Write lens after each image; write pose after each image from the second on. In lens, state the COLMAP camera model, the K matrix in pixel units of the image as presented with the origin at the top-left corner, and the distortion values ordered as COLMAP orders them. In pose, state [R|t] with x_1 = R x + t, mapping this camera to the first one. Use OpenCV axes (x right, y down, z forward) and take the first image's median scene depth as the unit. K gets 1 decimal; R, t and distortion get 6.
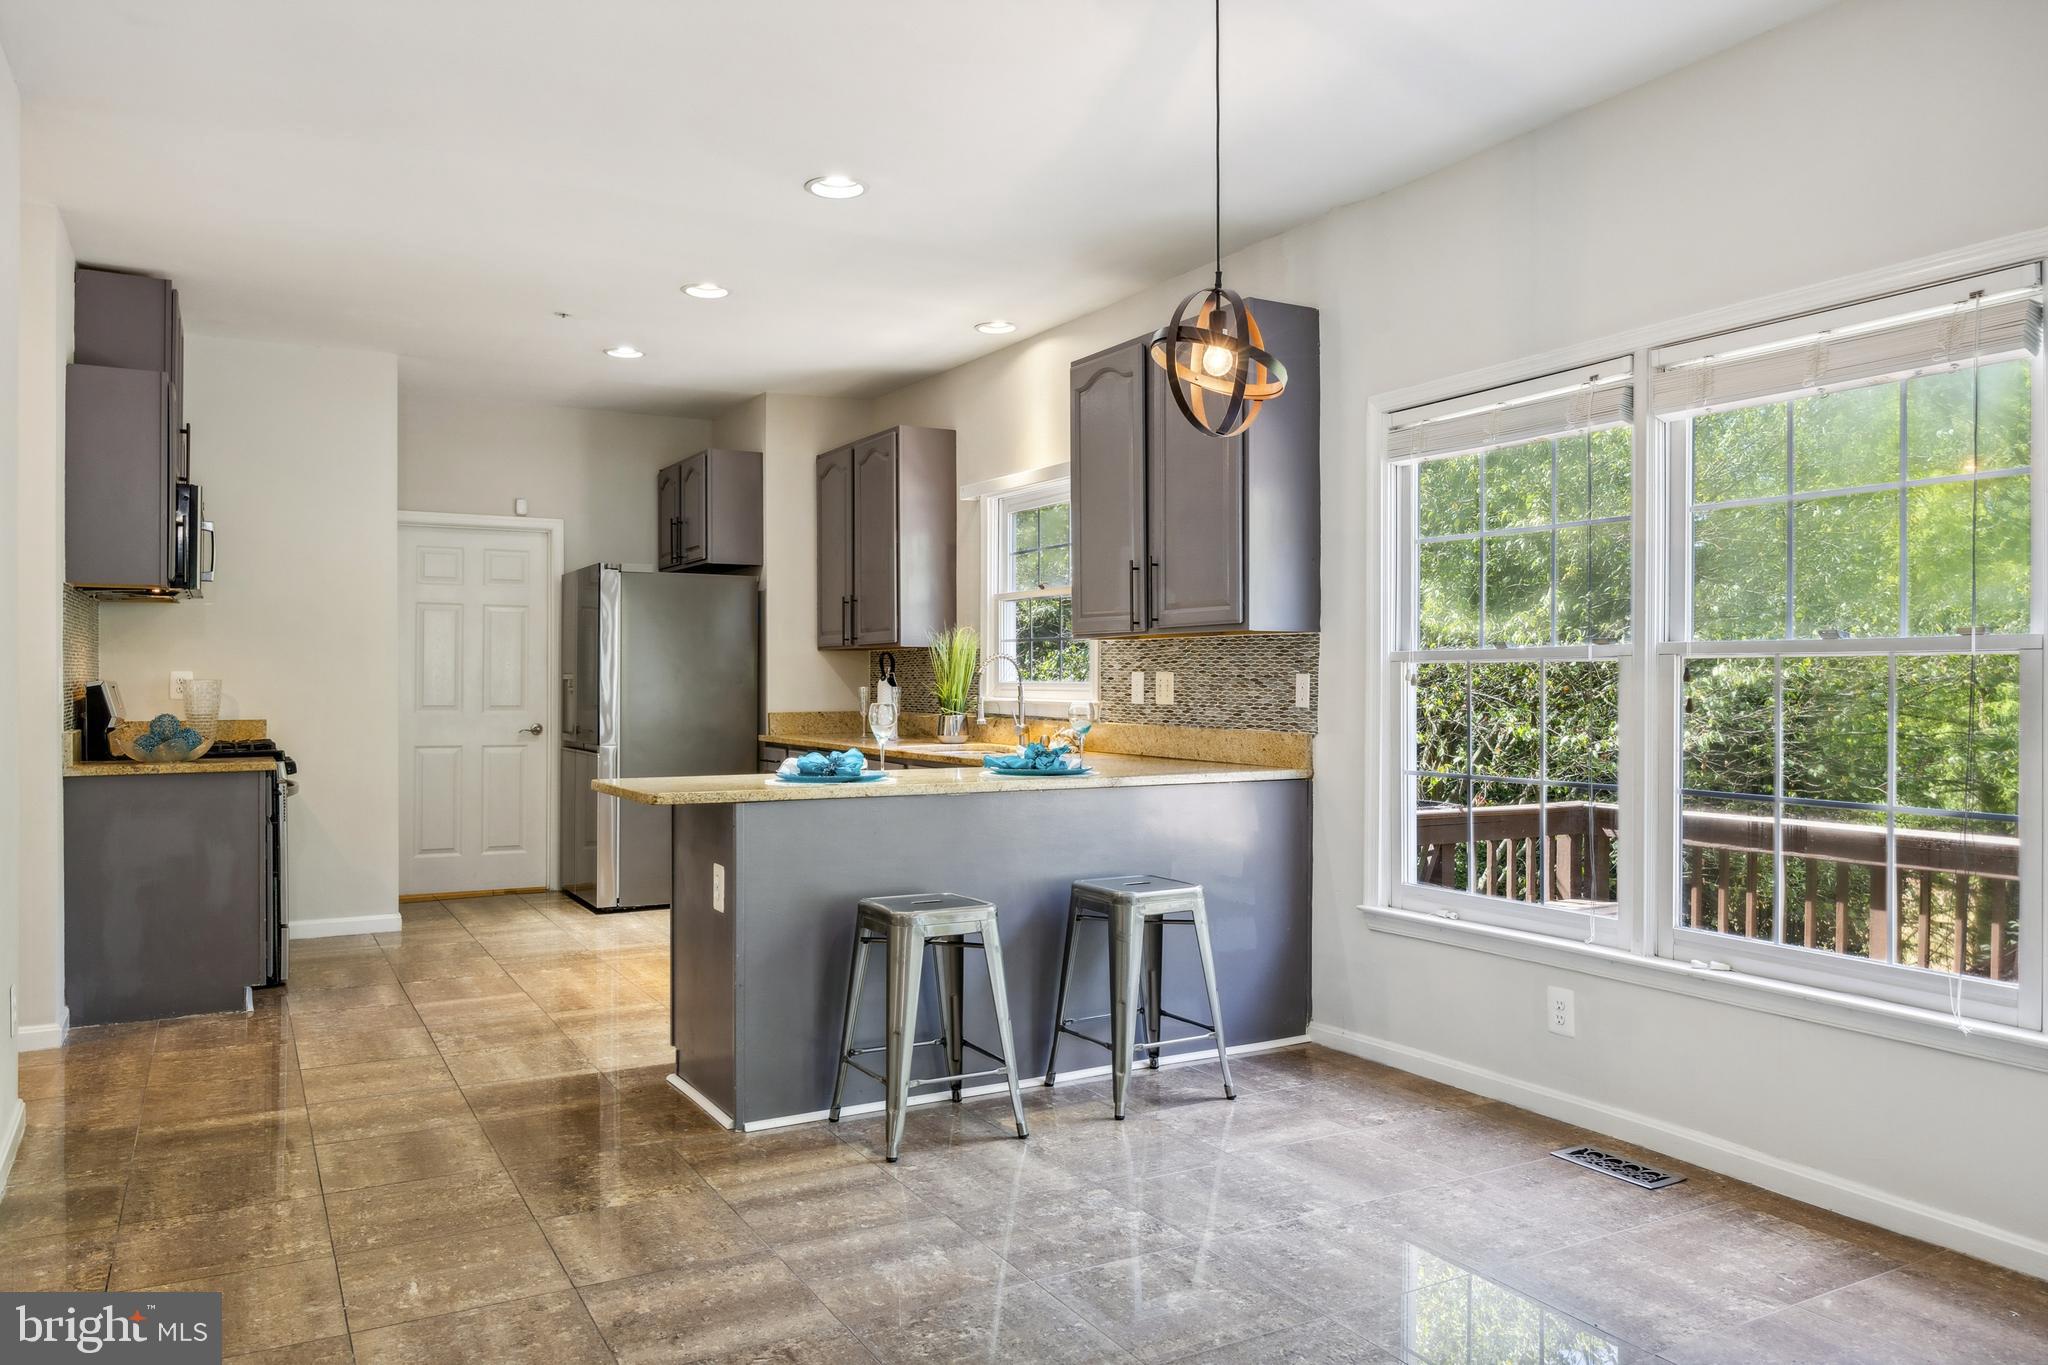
lens RADIAL K [[1427.7, 0, 1023.4], [0, 1427.7, 669.7], [0, 0, 1]] dist [-0.008459, 0.002387]
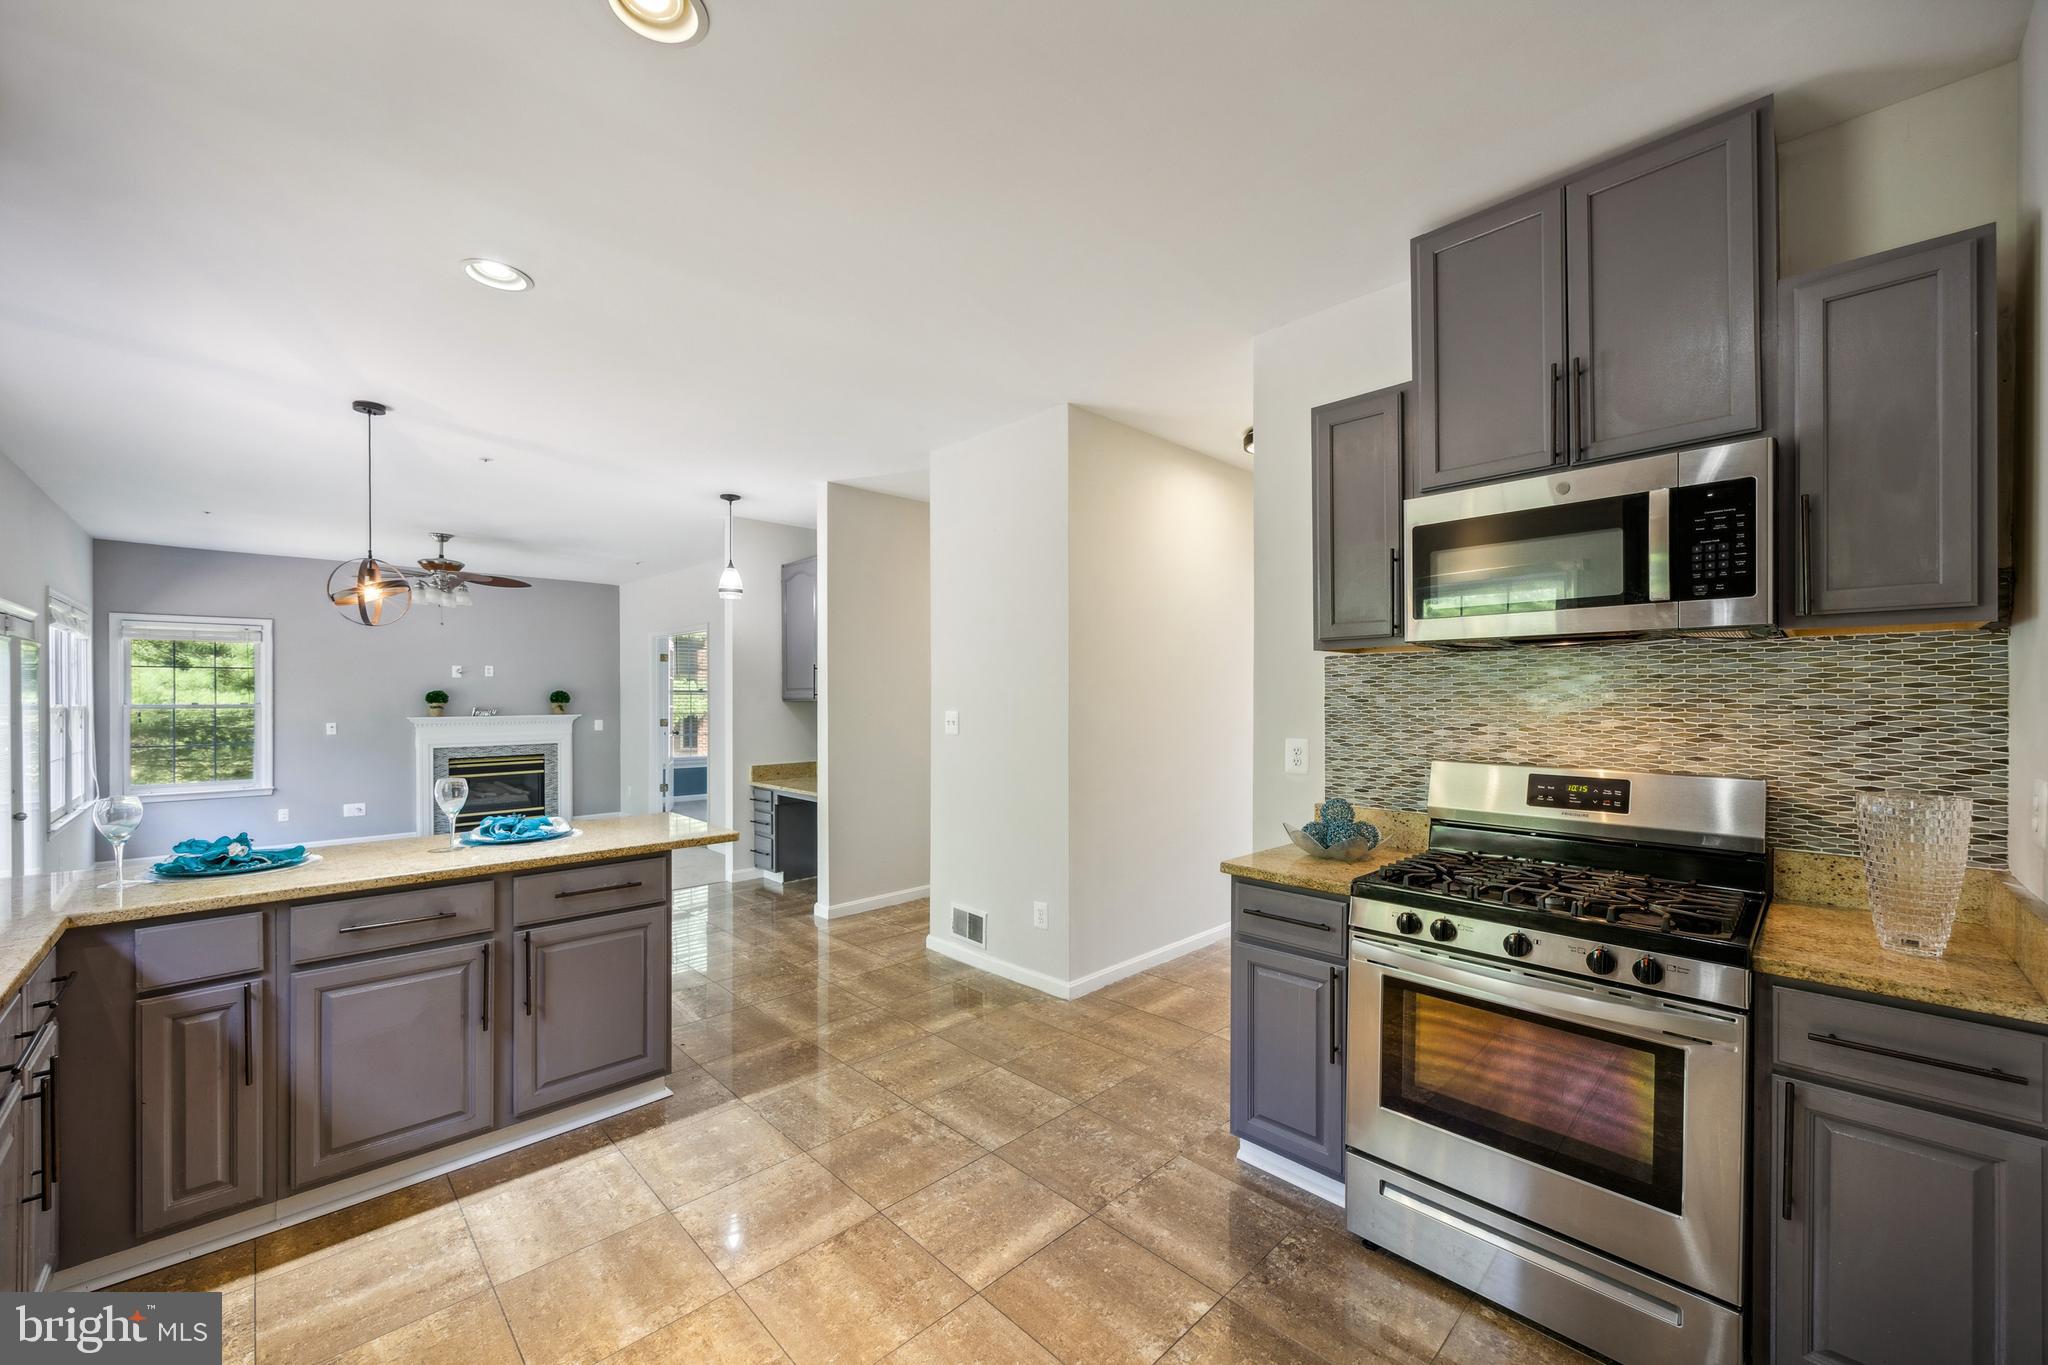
lens RADIAL K [[798.1, 0, 1015.2], [0, 798.1, 699.4], [0, 0, 1]] dist [0.003680, 0.000283]
pose [[-0.968476, -0.001297, -0.249104, -0.280797], [-0.000531, 0.999995, -0.003144, -0.025338], [0.249106, -0.002913, -0.968472, 1.336693]]
